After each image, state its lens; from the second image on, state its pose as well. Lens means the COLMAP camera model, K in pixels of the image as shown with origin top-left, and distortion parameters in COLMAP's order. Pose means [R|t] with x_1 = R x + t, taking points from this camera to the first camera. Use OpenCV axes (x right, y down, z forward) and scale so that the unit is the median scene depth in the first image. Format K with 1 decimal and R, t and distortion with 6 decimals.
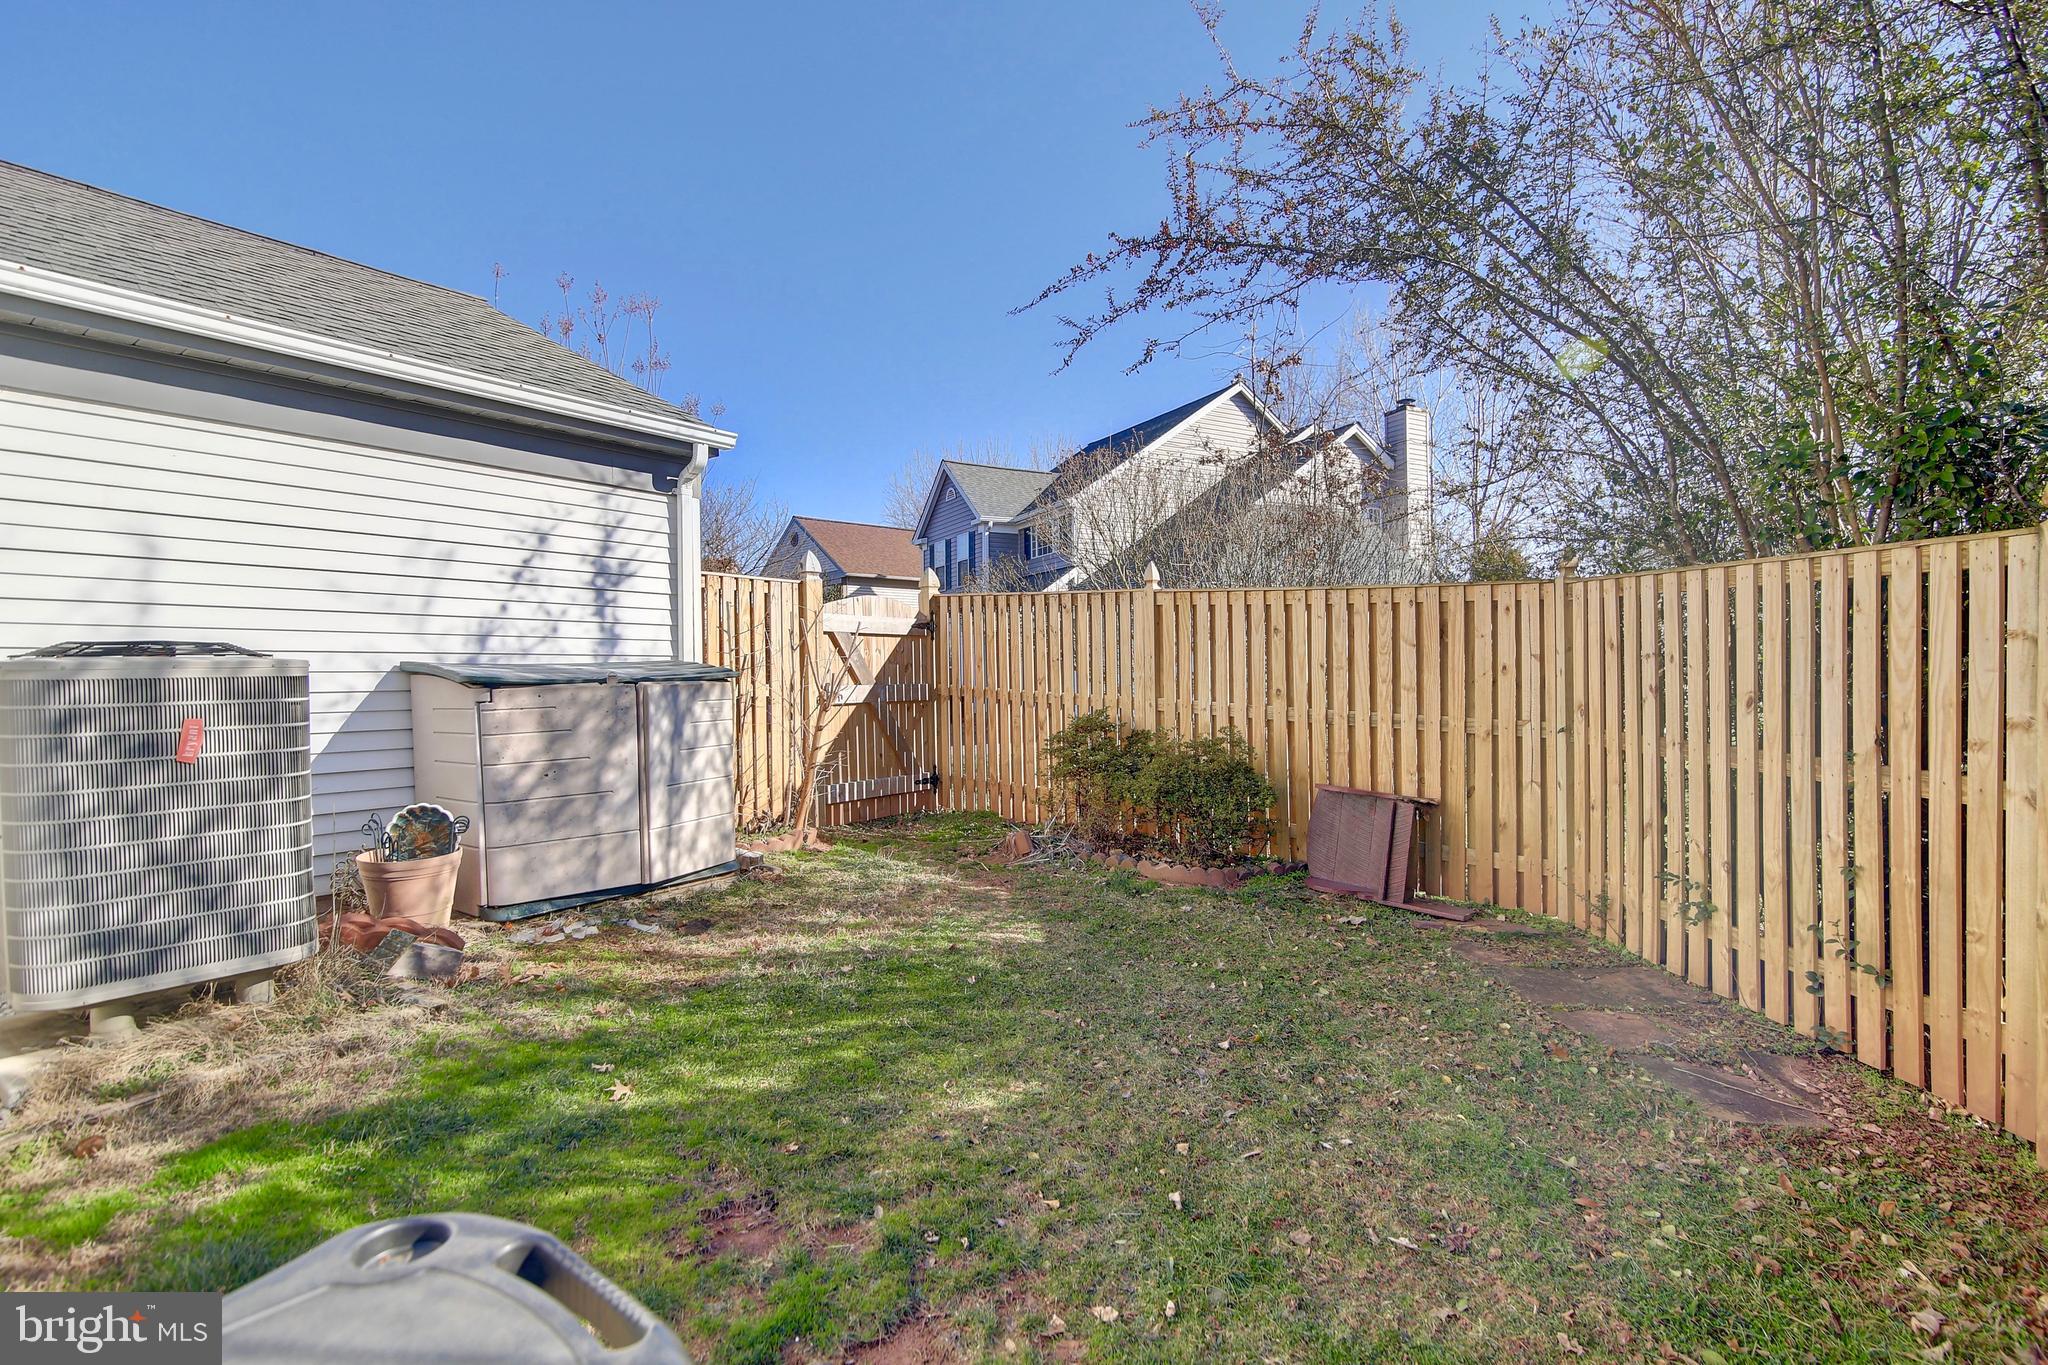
lens RADIAL K [[941.9, 0, 1026.4], [0, 941.9, 686.6], [0, 0, 1]] dist [-0.018371, 0.000048]
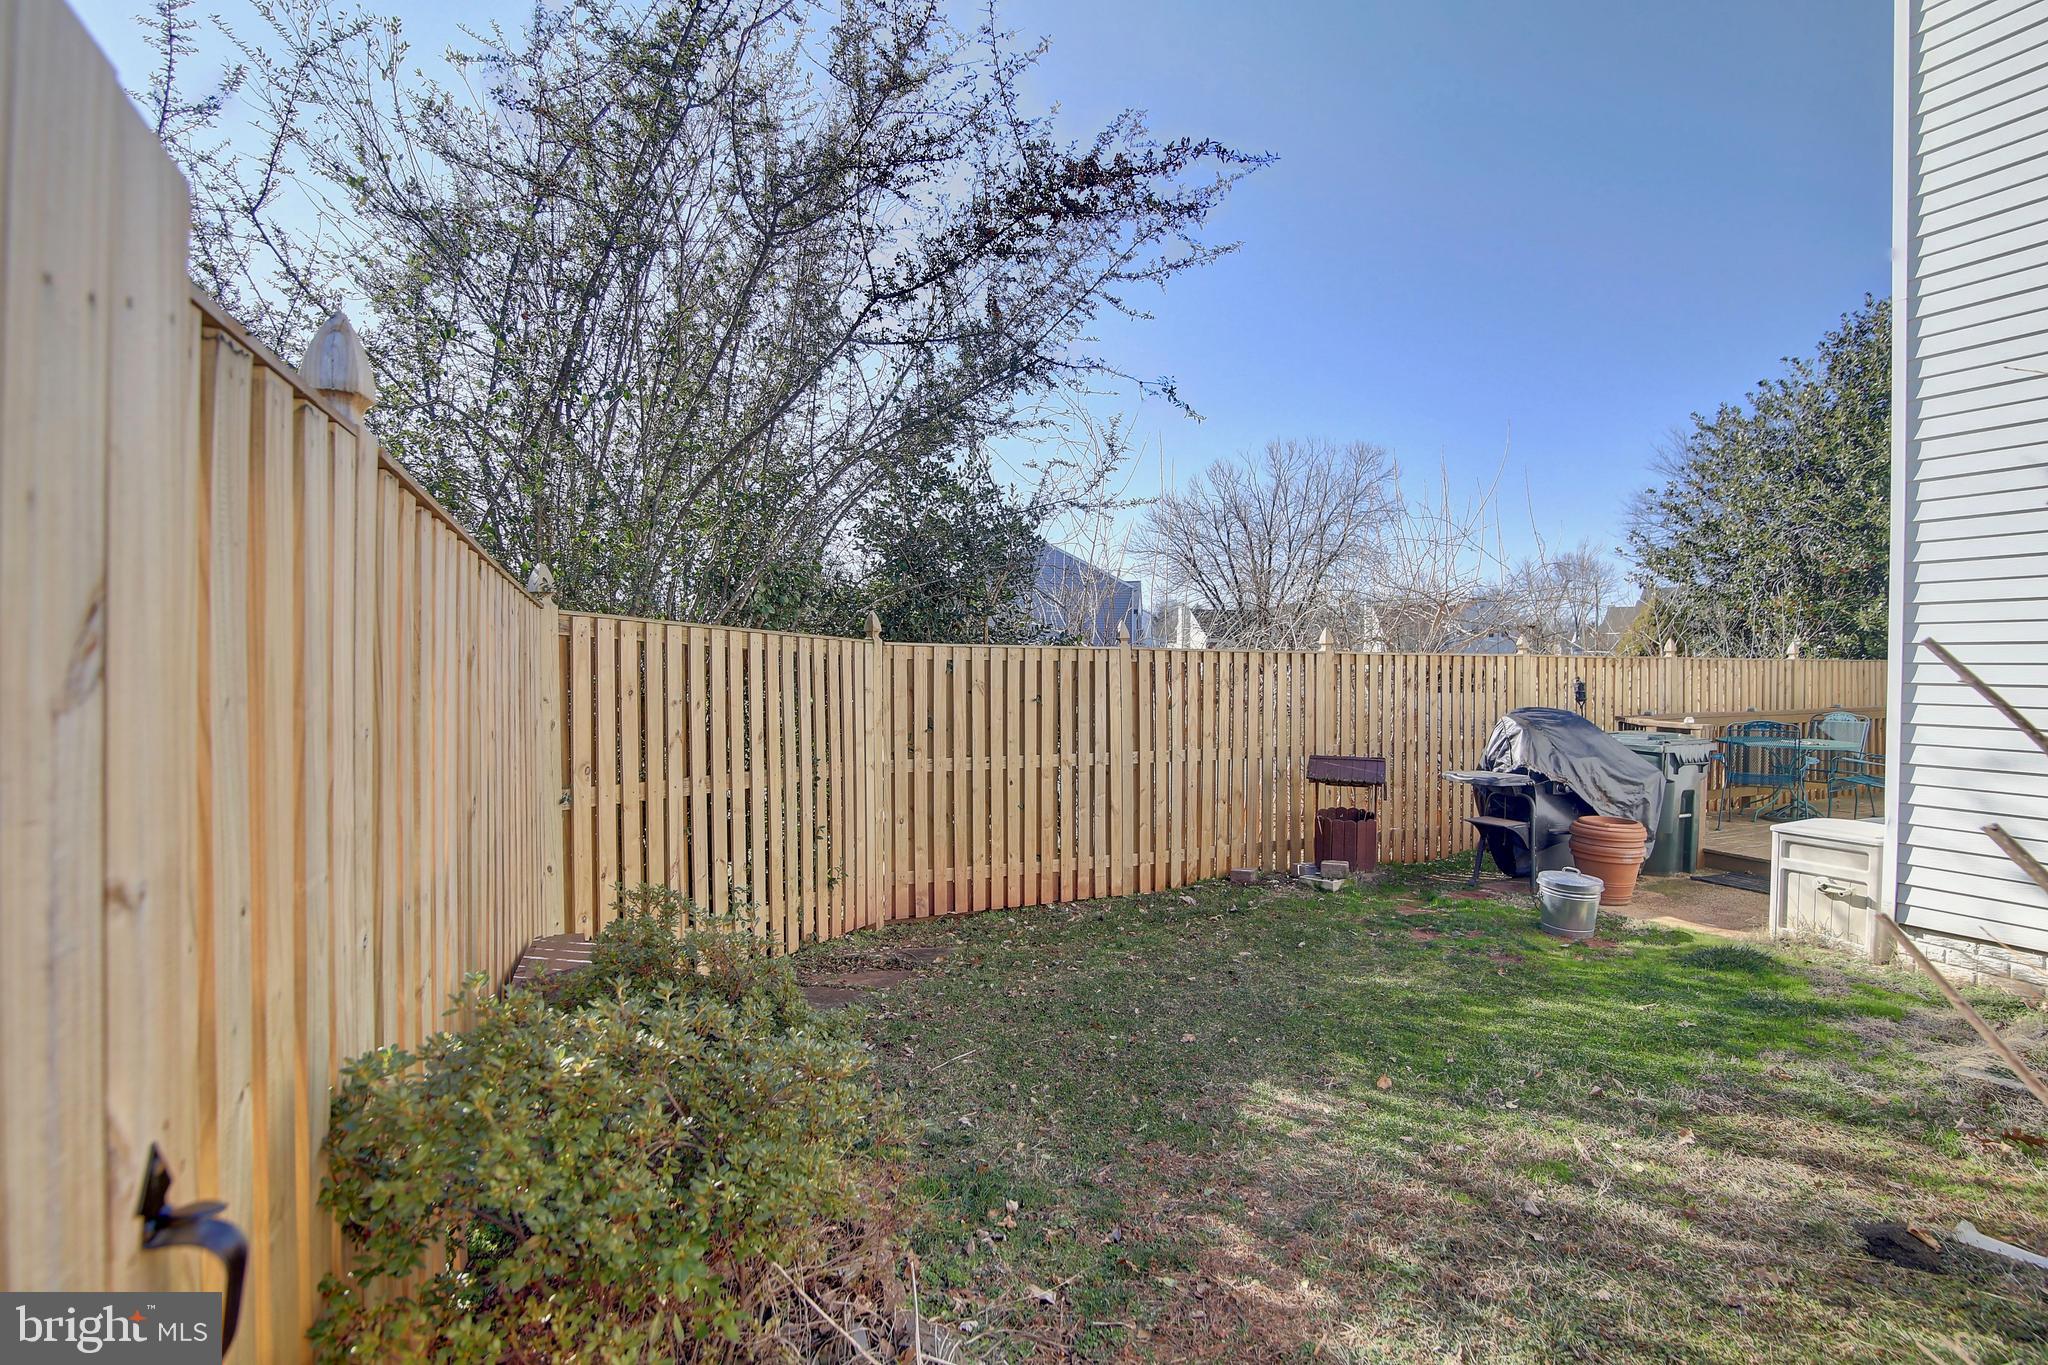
lens RADIAL K [[941.9, 0, 1026.4], [0, 941.9, 686.6], [0, 0, 1]] dist [-0.018371, 0.000048]
pose [[-0.876837, -0.000078, 0.480787, -0.206186], [0.015594, 0.999469, 0.028600, -0.083963], [-0.480534, 0.032575, -0.876371, 1.943925]]
